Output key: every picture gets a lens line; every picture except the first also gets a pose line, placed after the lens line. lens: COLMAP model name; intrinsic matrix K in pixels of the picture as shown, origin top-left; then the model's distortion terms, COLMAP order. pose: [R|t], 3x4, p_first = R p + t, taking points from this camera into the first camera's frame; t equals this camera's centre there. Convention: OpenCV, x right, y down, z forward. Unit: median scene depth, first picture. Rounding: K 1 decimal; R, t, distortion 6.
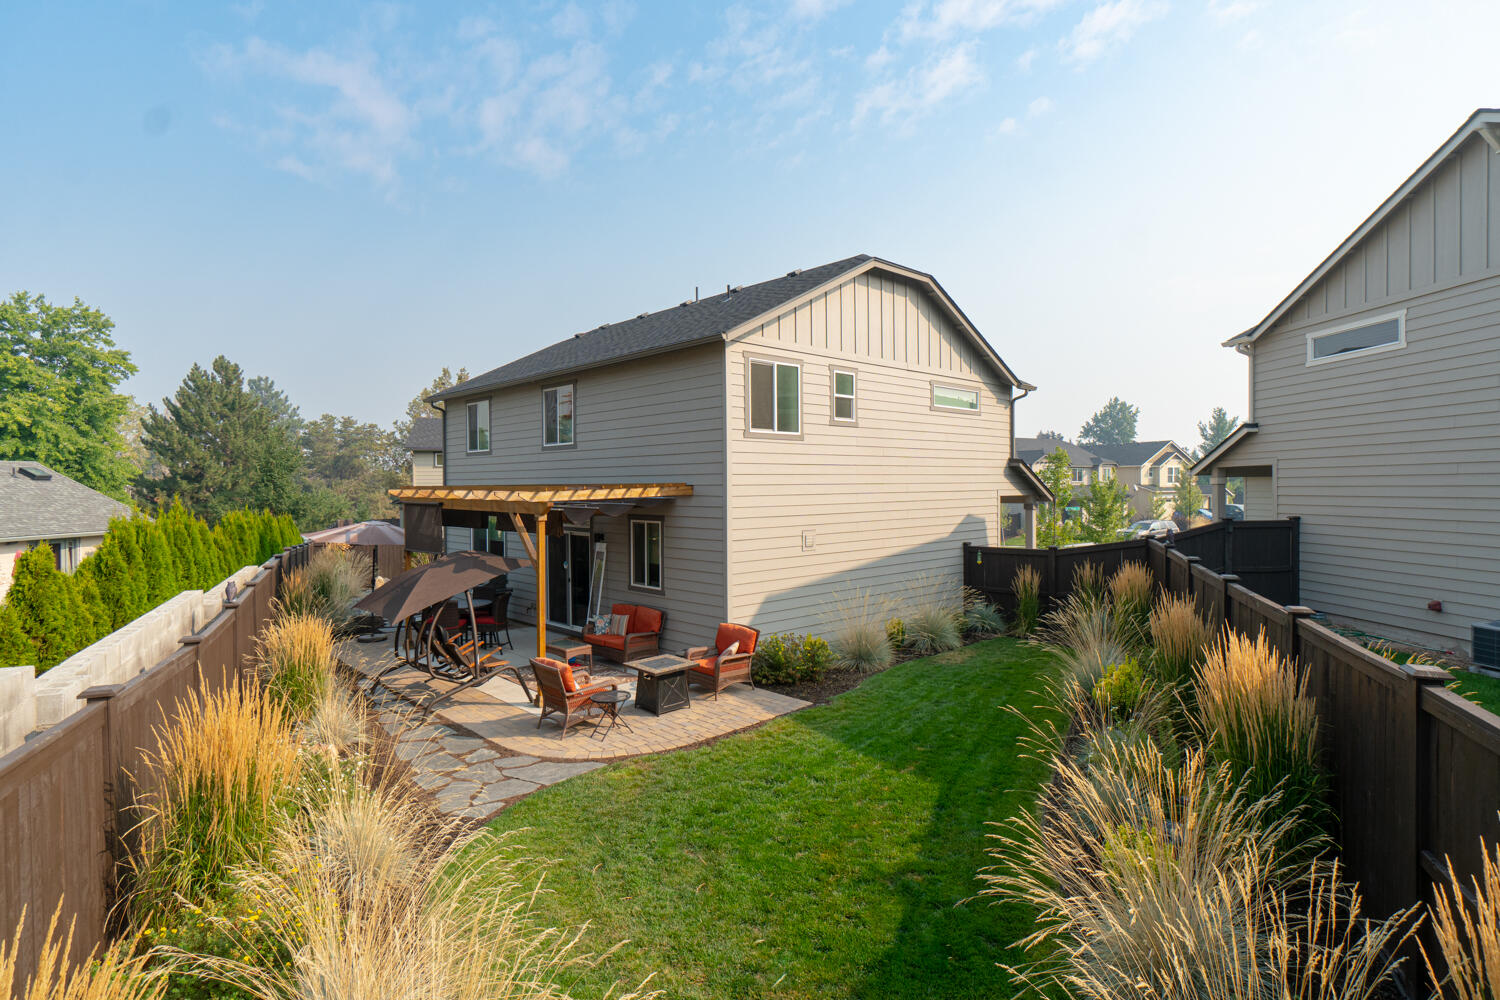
lens RADIAL K [[768.7, 0, 750.0], [0, 768.7, 500.0], [0, 0, 1]] dist [0.002024, 0.000477]
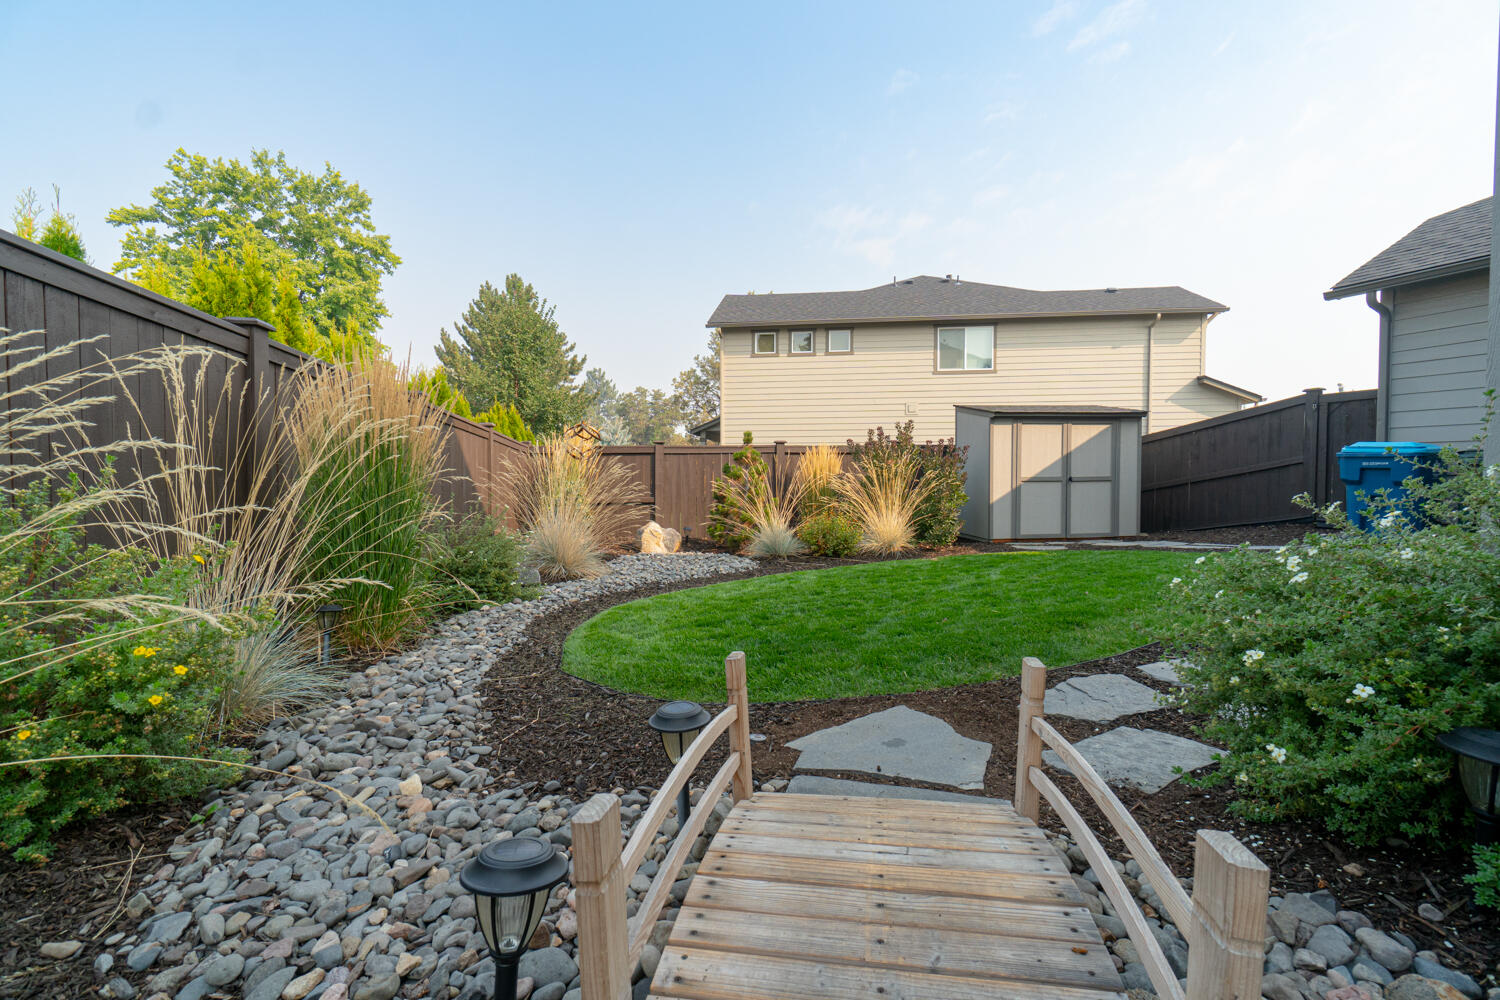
lens RADIAL K [[660.8, 0, 750.0], [0, 660.8, 500.0], [0, 0, 1]] dist [-0.001564, -0.000168]
pose [[0.938286, 0.017509, -0.345417, -0.643733], [-0.008067, 0.999554, 0.028754, 0.159489], [0.345766, -0.024193, 0.938009, 1.415648]]
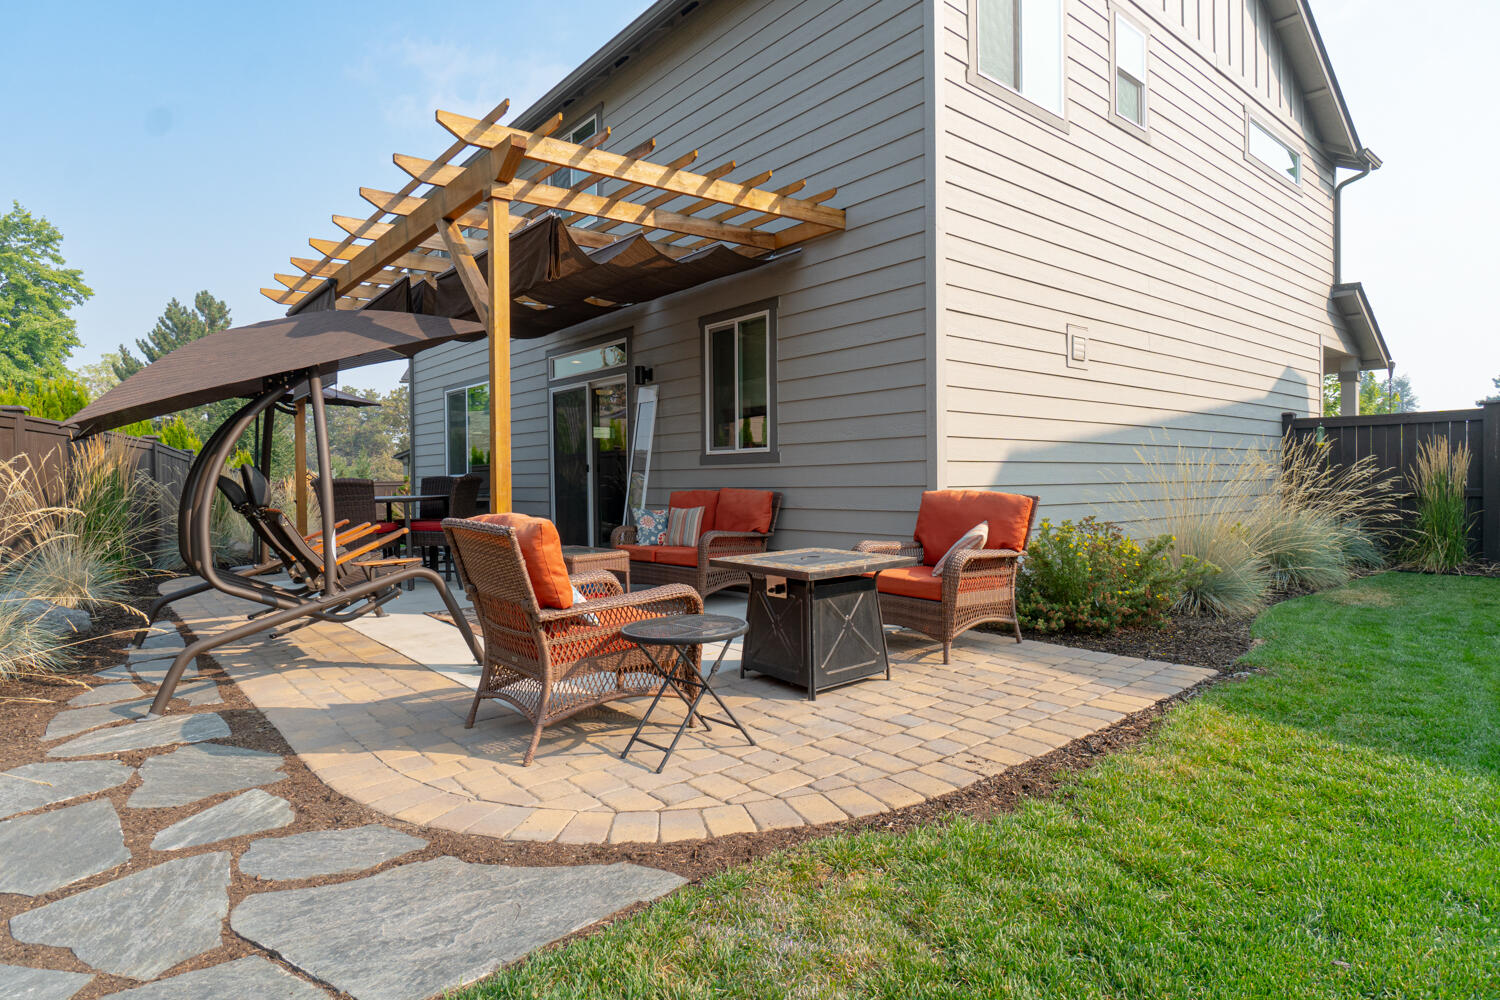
lens RADIAL K [[816.4, 0, 750.0], [0, 816.4, 500.0], [0, 0, 1]] dist [-0.003864, 0.000773]
pose [[0.998010, -0.002735, -0.062997, -0.097745], [0.003173, 0.999971, 0.006855, 0.147235], [0.062976, -0.007042, 0.997990, 0.490927]]
